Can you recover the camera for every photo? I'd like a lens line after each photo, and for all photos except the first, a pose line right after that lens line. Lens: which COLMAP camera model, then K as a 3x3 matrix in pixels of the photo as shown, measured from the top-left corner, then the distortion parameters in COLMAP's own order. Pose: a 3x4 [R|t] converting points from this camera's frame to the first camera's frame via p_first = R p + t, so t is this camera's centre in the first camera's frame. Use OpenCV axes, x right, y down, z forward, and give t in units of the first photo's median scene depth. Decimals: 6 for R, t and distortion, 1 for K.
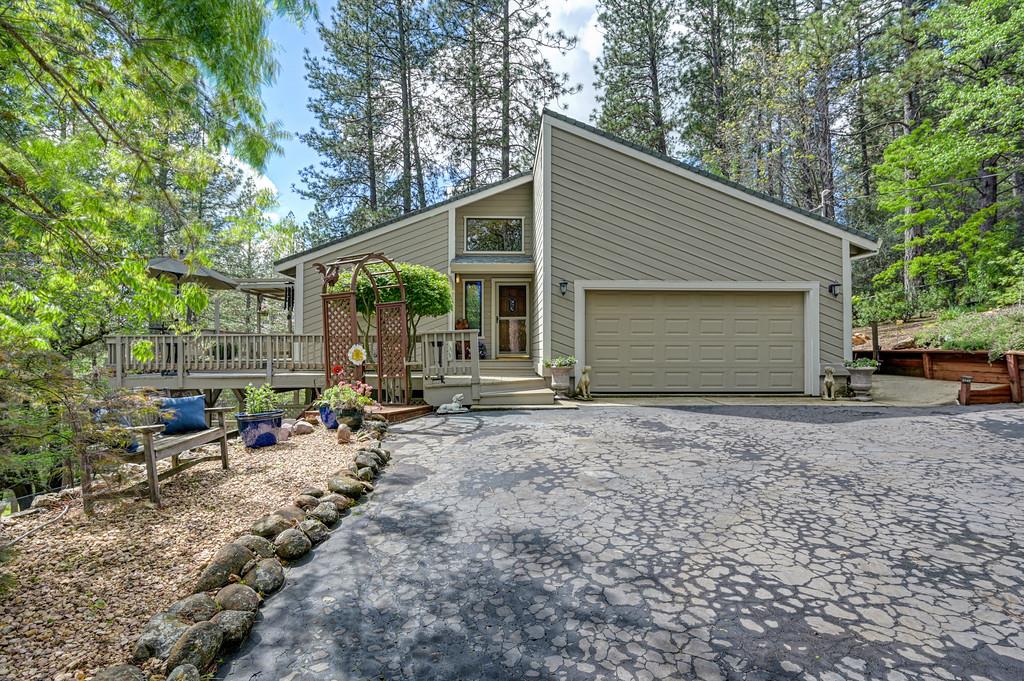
lens RADIAL K [[492.4, 0, 511.8], [0, 492.4, 344.1], [0, 0, 1]] dist [-0.003607, 0.000189]
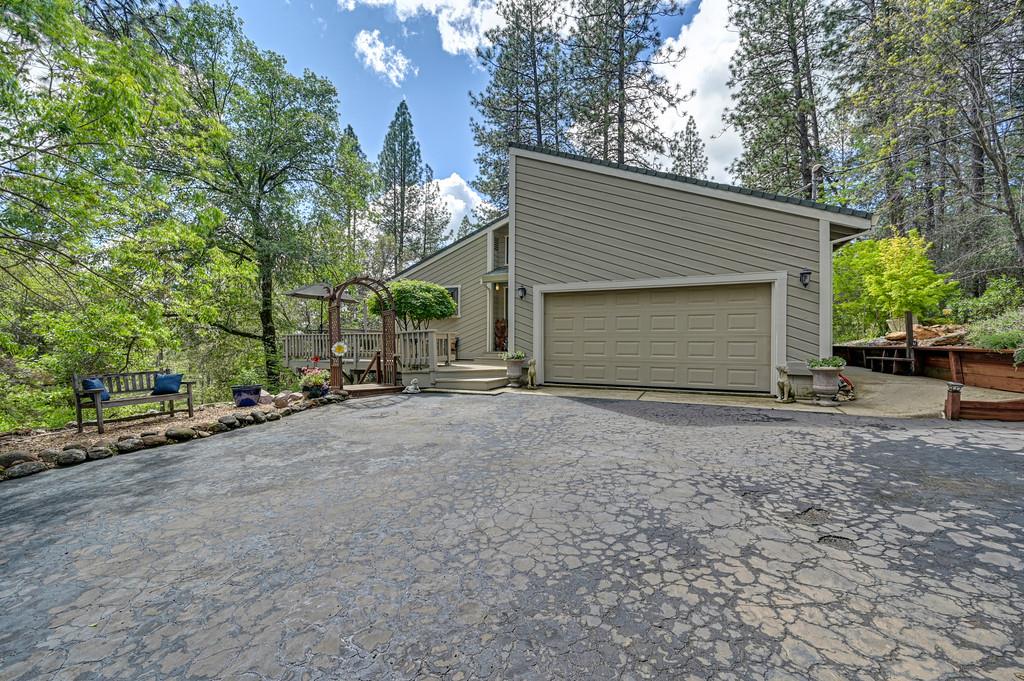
lens RADIAL K [[410.4, 0, 511.6], [0, 410.4, 339.6], [0, 0, 1]] dist [-0.002482, -0.000464]
pose [[0.899925, -0.001554, -0.436043, 0.496869], [0.005538, 0.999954, 0.007865, -0.009330], [0.436010, -0.009492, 0.899892, 0.102635]]
